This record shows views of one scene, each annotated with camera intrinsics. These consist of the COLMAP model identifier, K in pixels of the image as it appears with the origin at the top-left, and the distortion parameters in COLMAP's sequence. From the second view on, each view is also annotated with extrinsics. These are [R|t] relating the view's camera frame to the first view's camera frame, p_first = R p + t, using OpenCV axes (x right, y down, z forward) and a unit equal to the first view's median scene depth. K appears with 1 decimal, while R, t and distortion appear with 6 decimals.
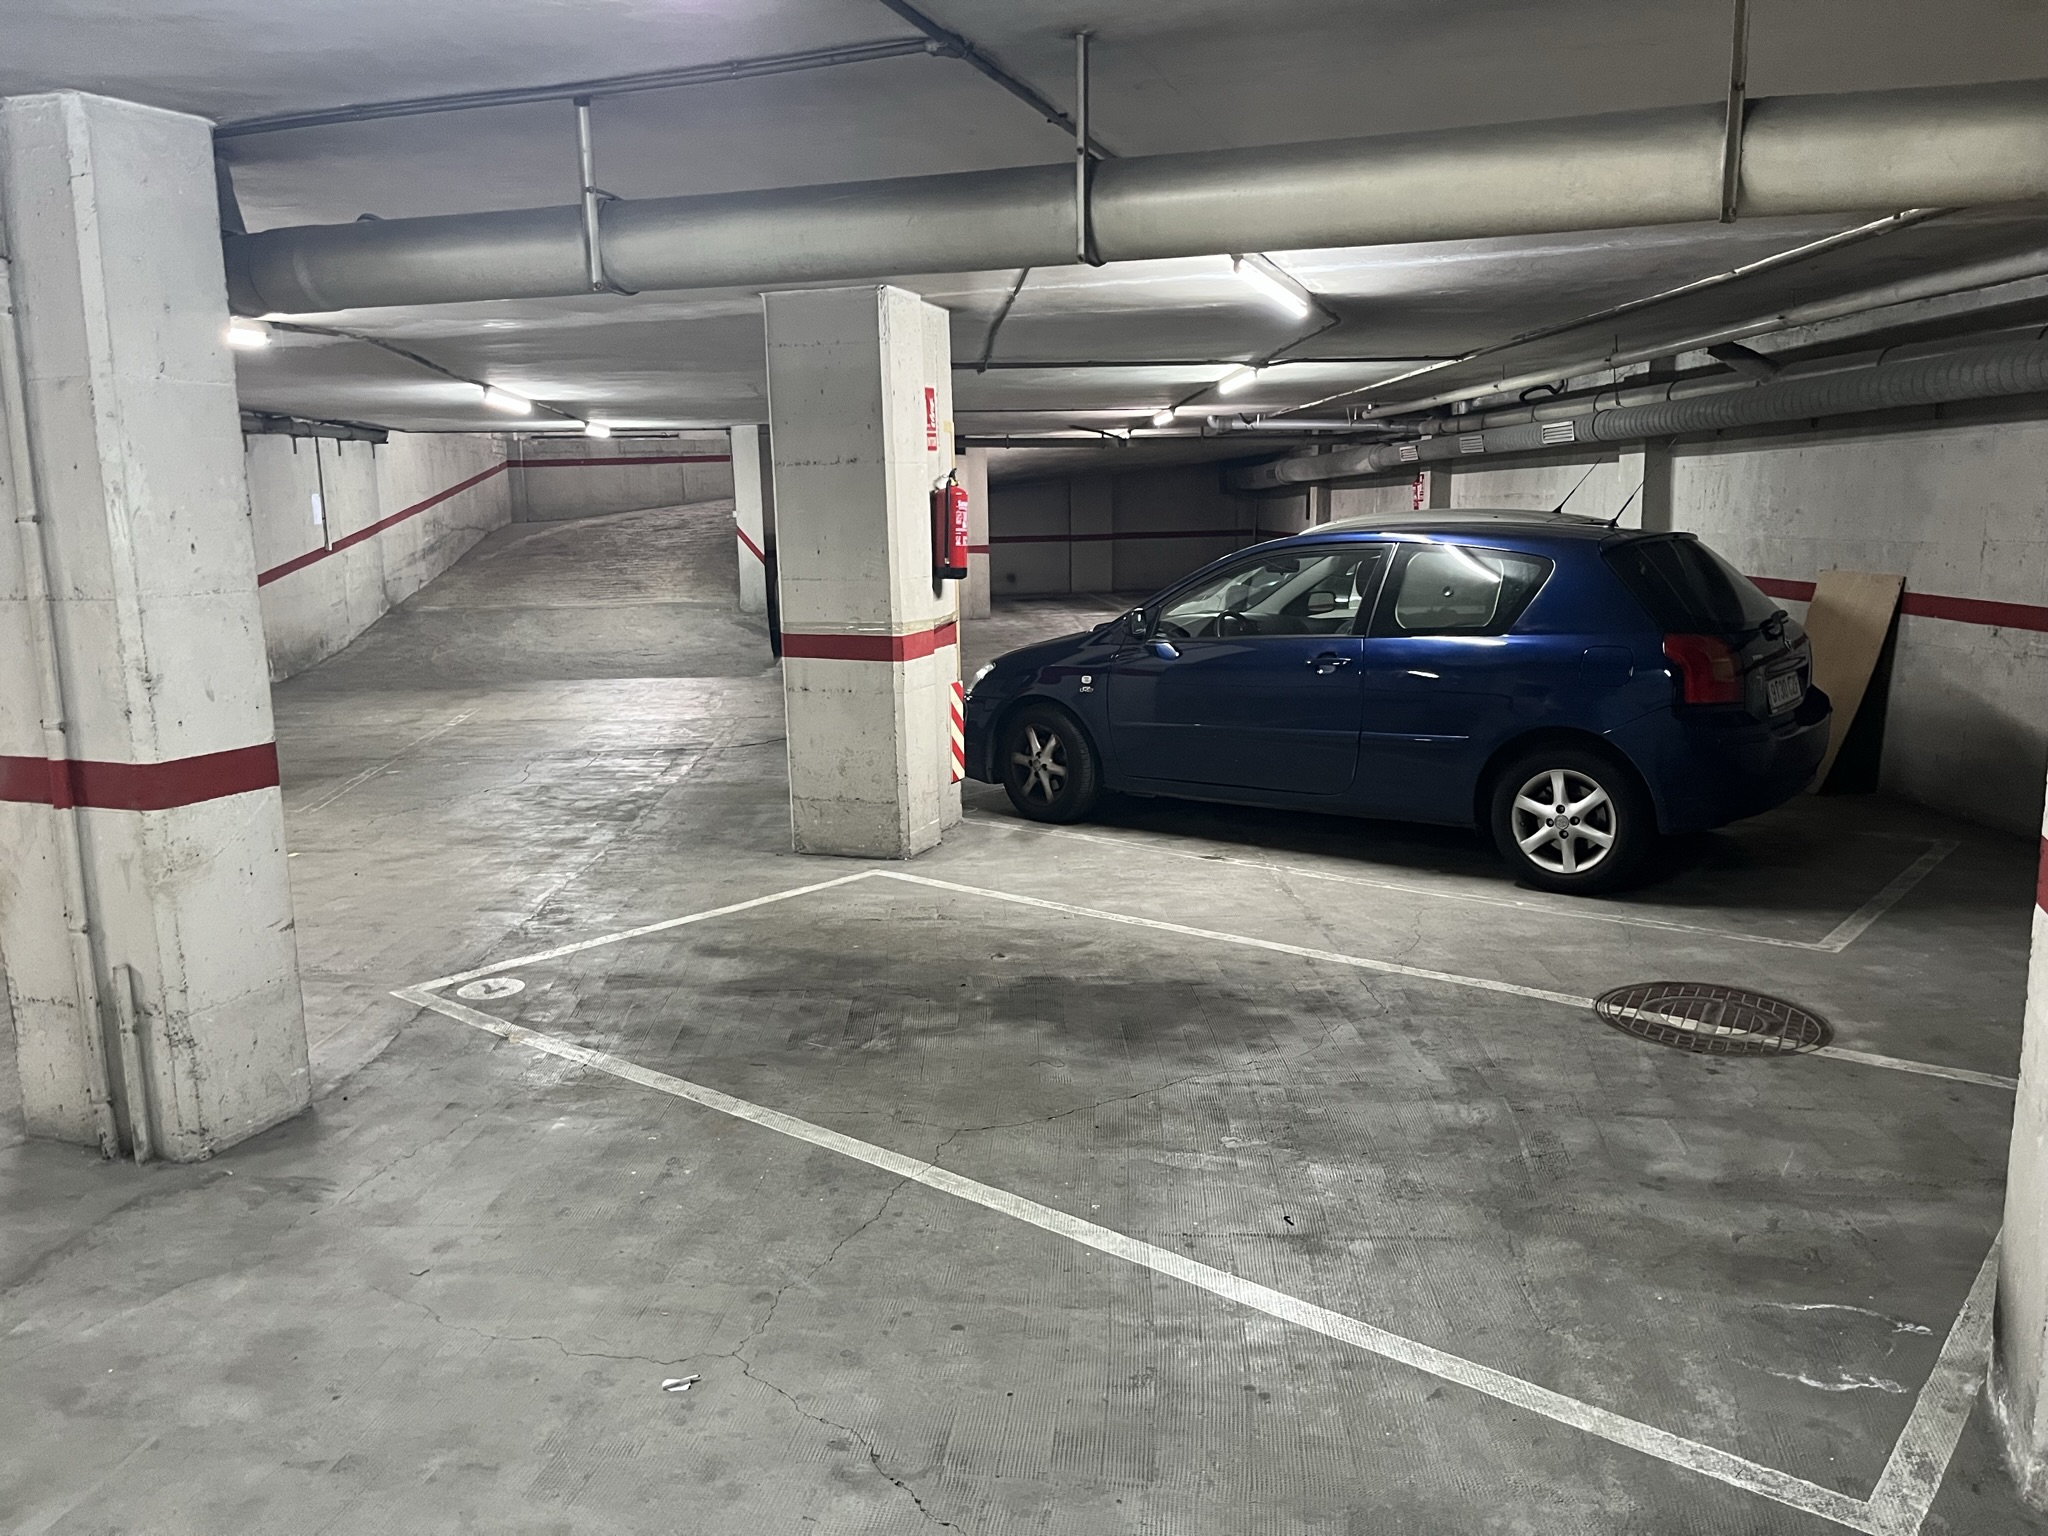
lens RADIAL K [[1571.6, 0, 1027.0], [0, 1571.6, 766.2], [0, 0, 1]] dist [0.061362, -0.087943]
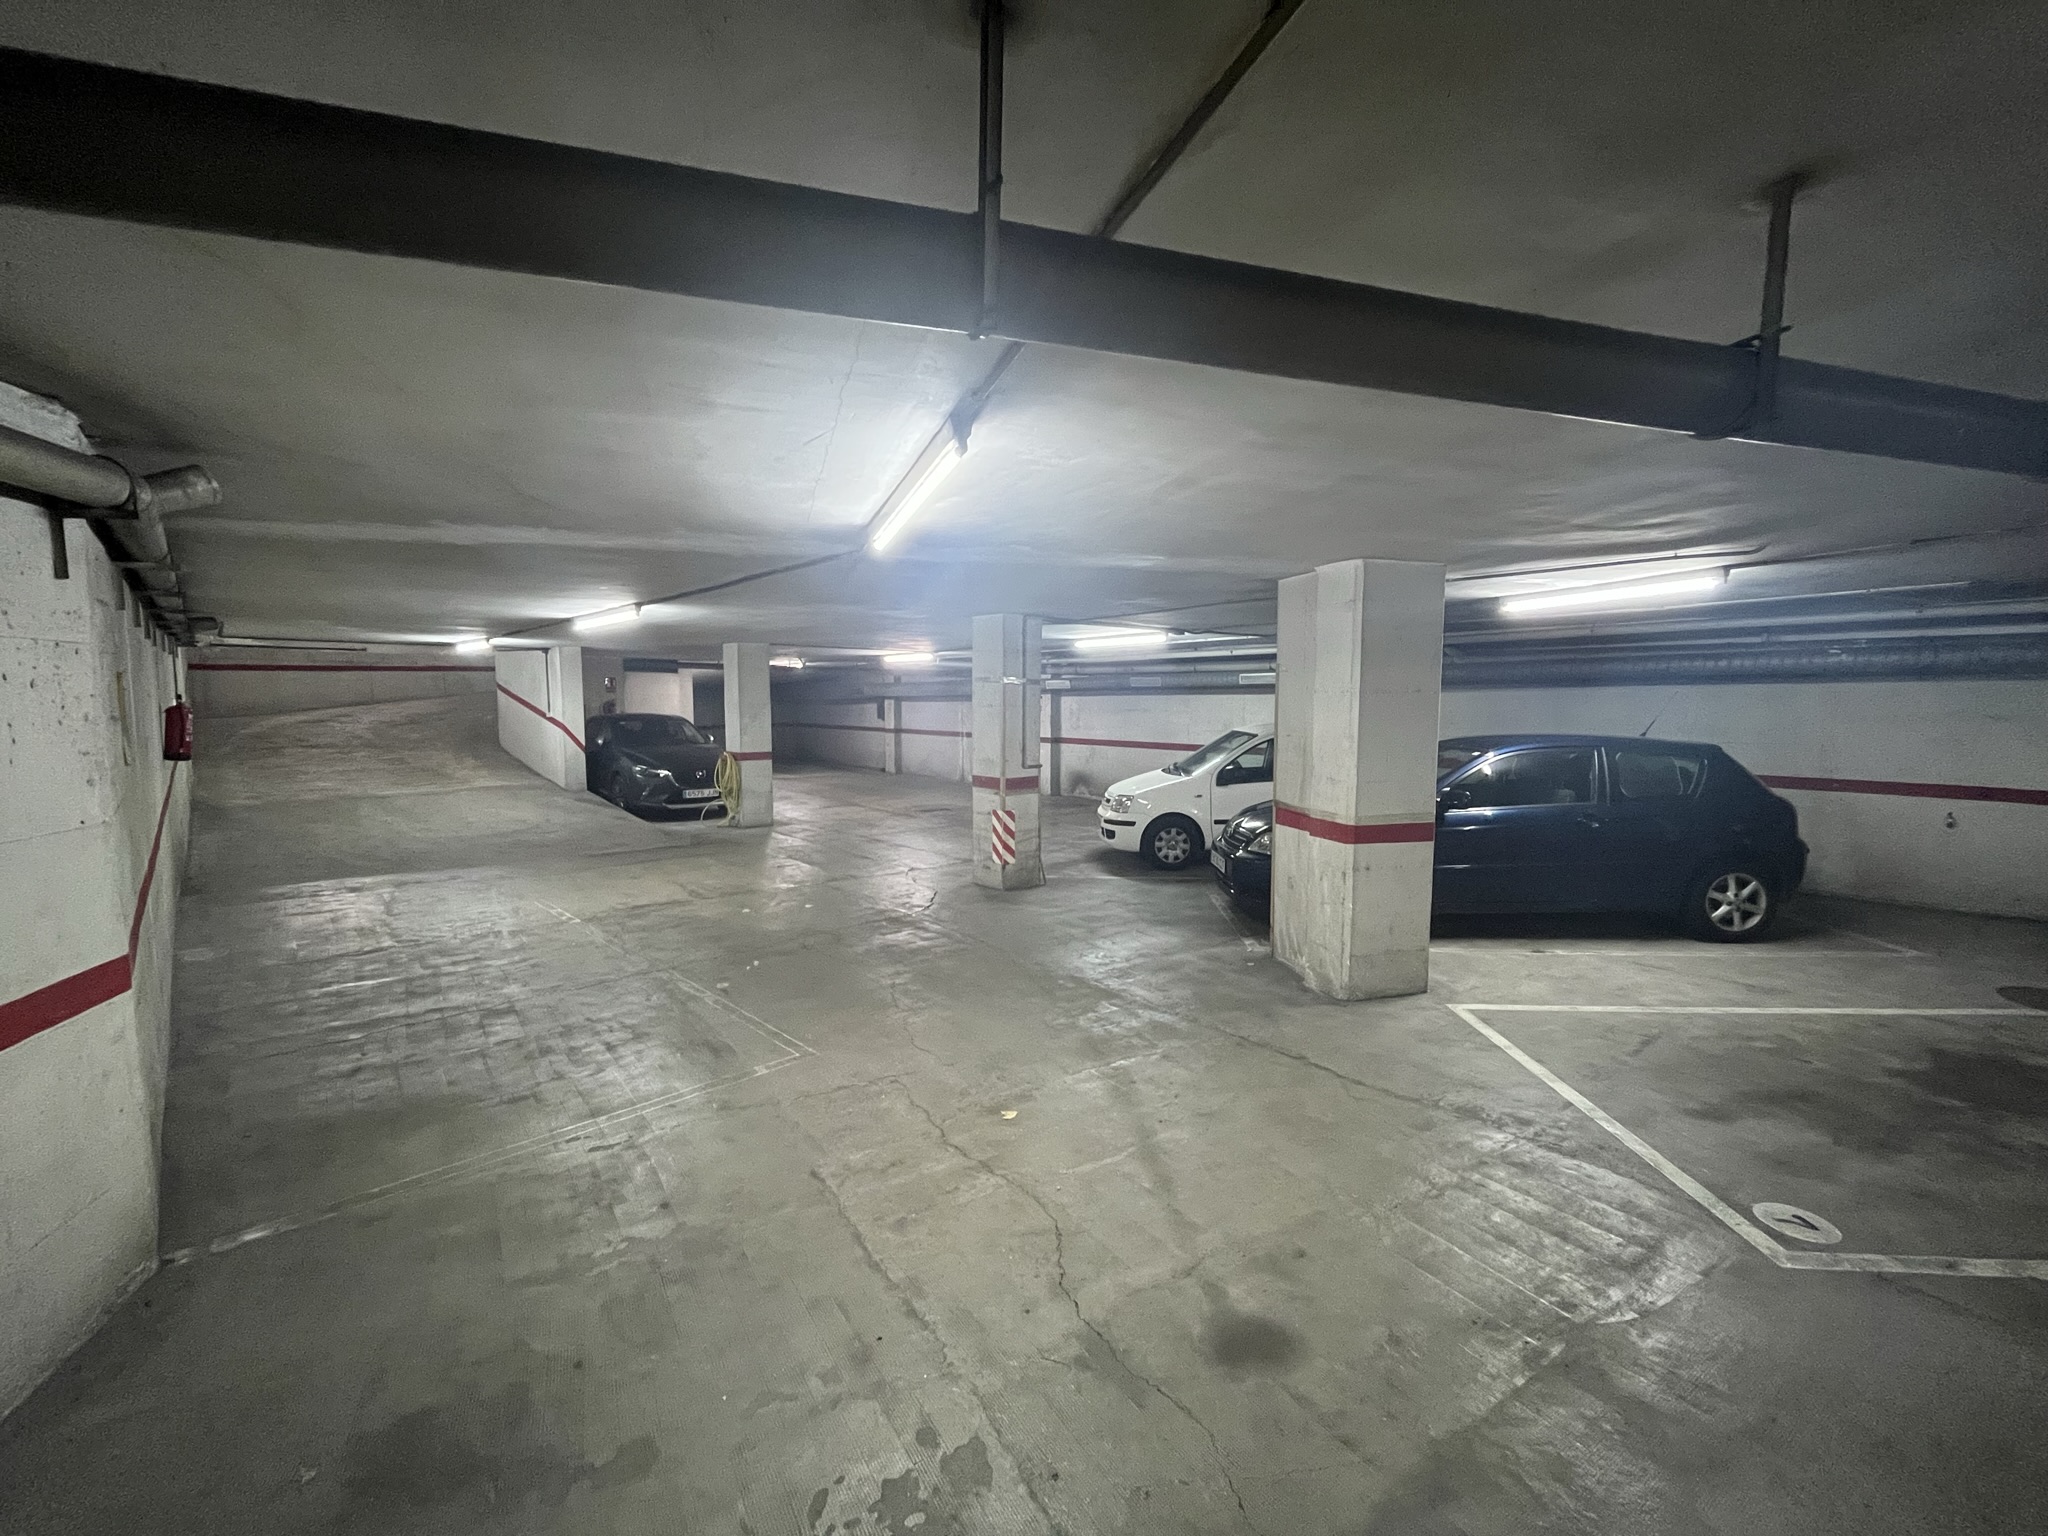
lens RADIAL K [[836.4, 0, 1019.8], [0, 836.4, 766.6], [0, 0, 1]] dist [-0.001983, -0.000825]
pose [[0.795817, -0.029359, 0.604825, -1.105424], [0.085944, 0.994189, -0.064823, -0.159985], [-0.599408, 0.103569, 0.793715, 0.914902]]
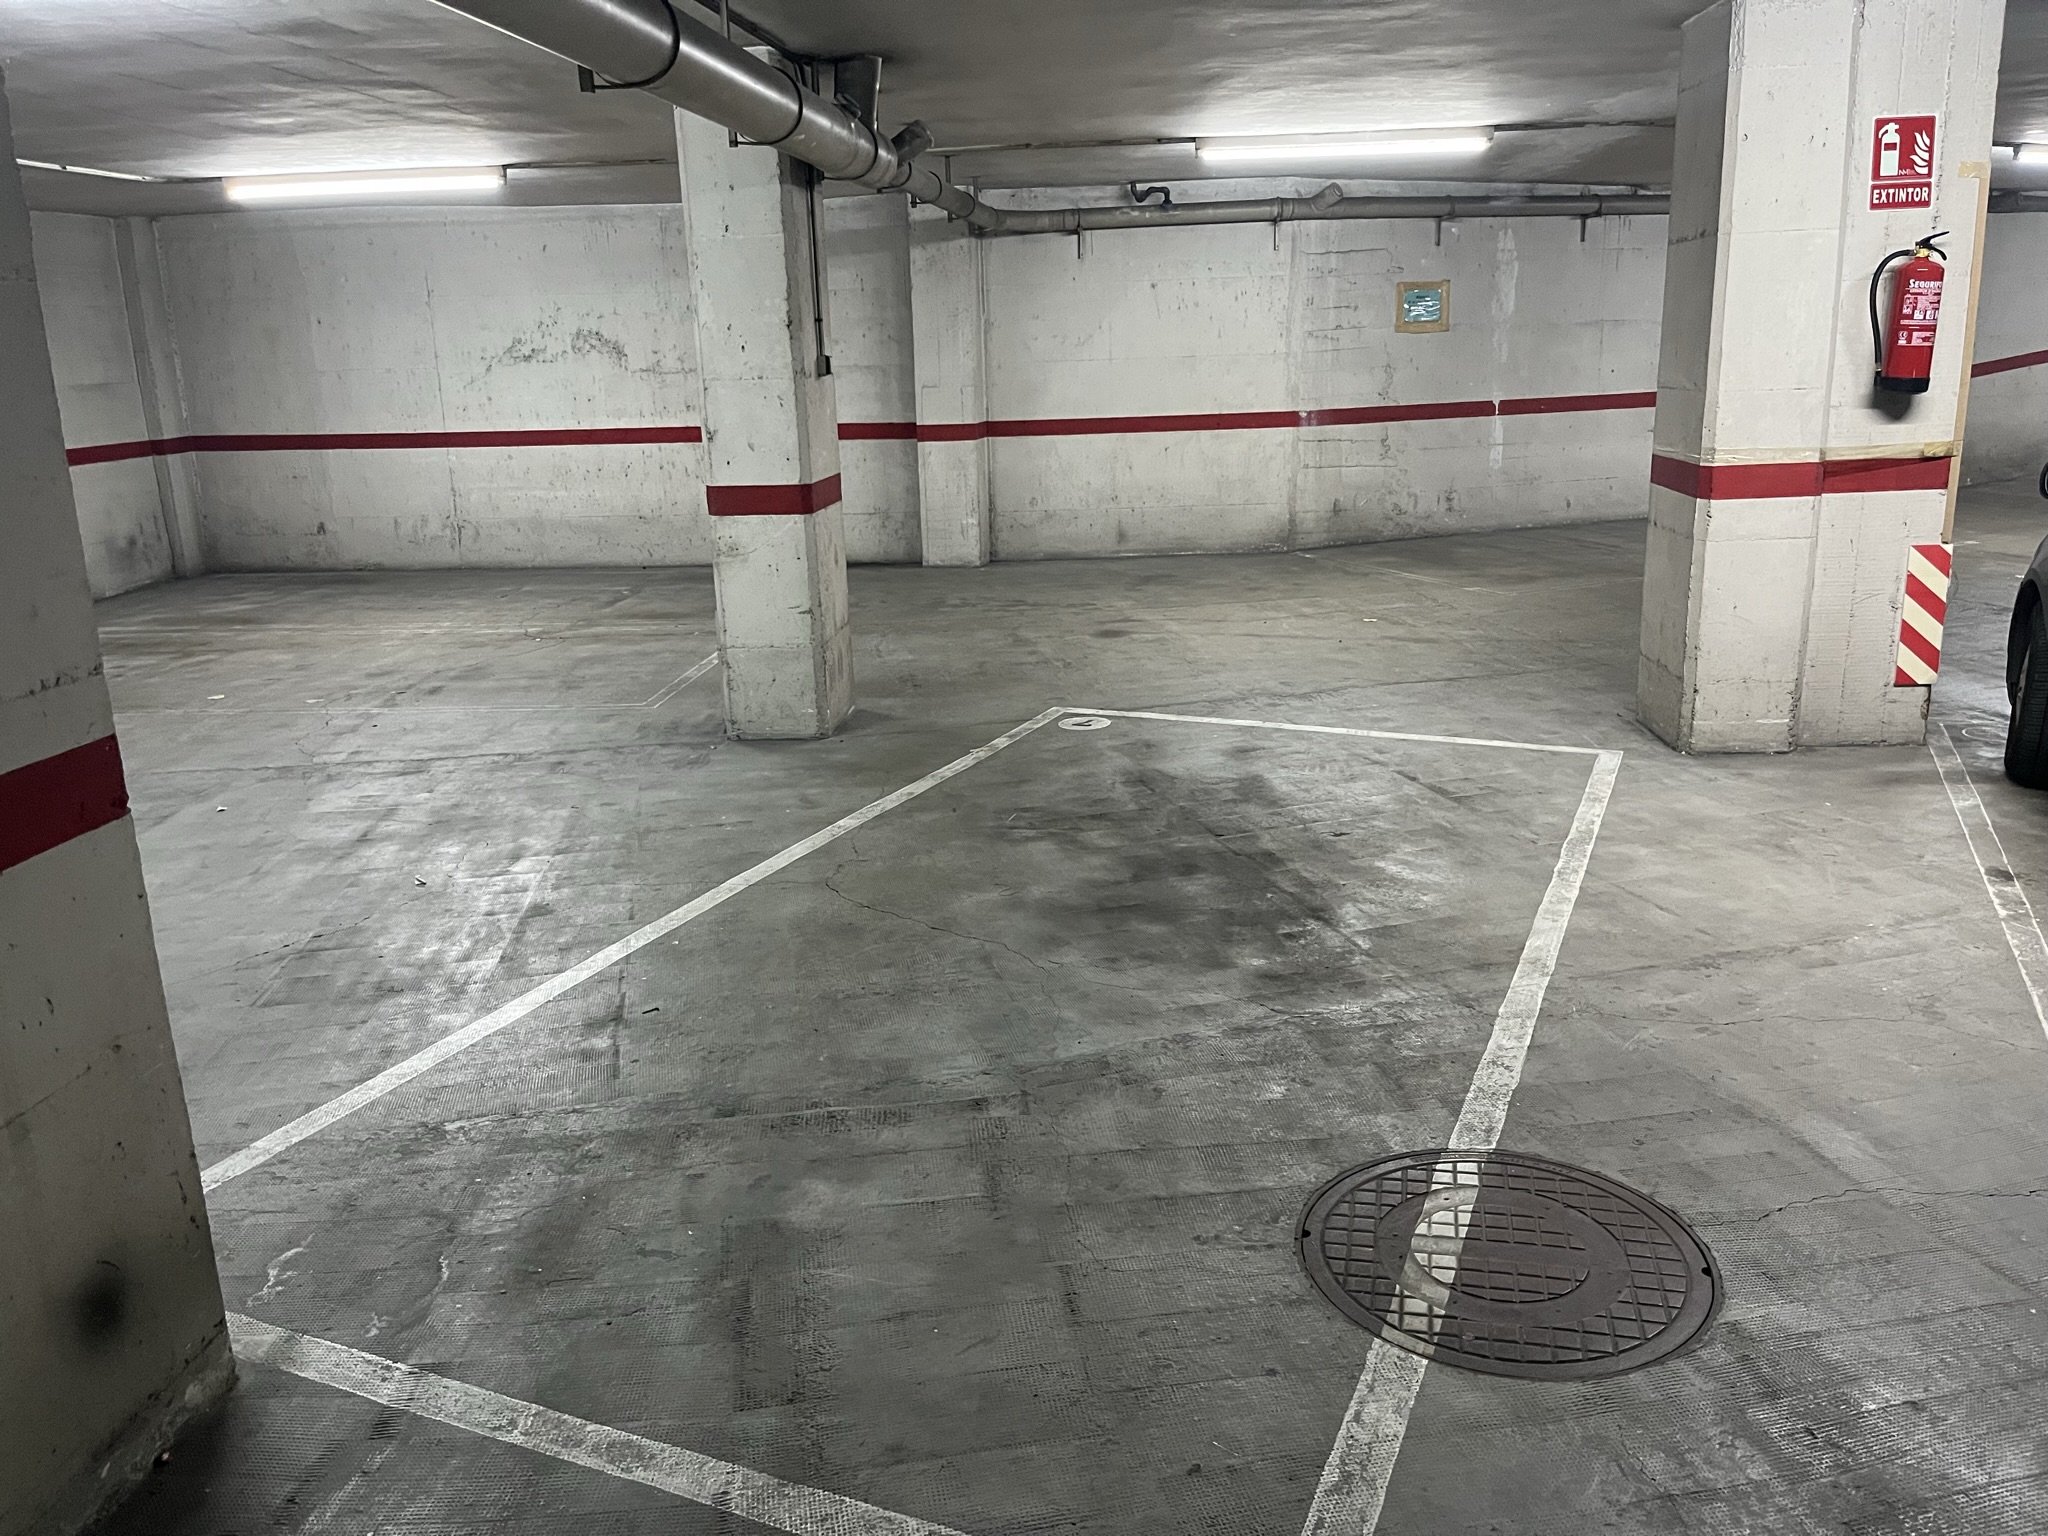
lens RADIAL K [[1571.6, 0, 1027.0], [0, 1571.6, 766.2], [0, 0, 1]] dist [0.061362, -0.087943]
pose [[0.258643, 0.255000, -0.931708, 0.835463], [-0.134012, 0.964673, 0.226820, -0.101515], [0.956632, 0.066194, 0.283679, 0.664031]]
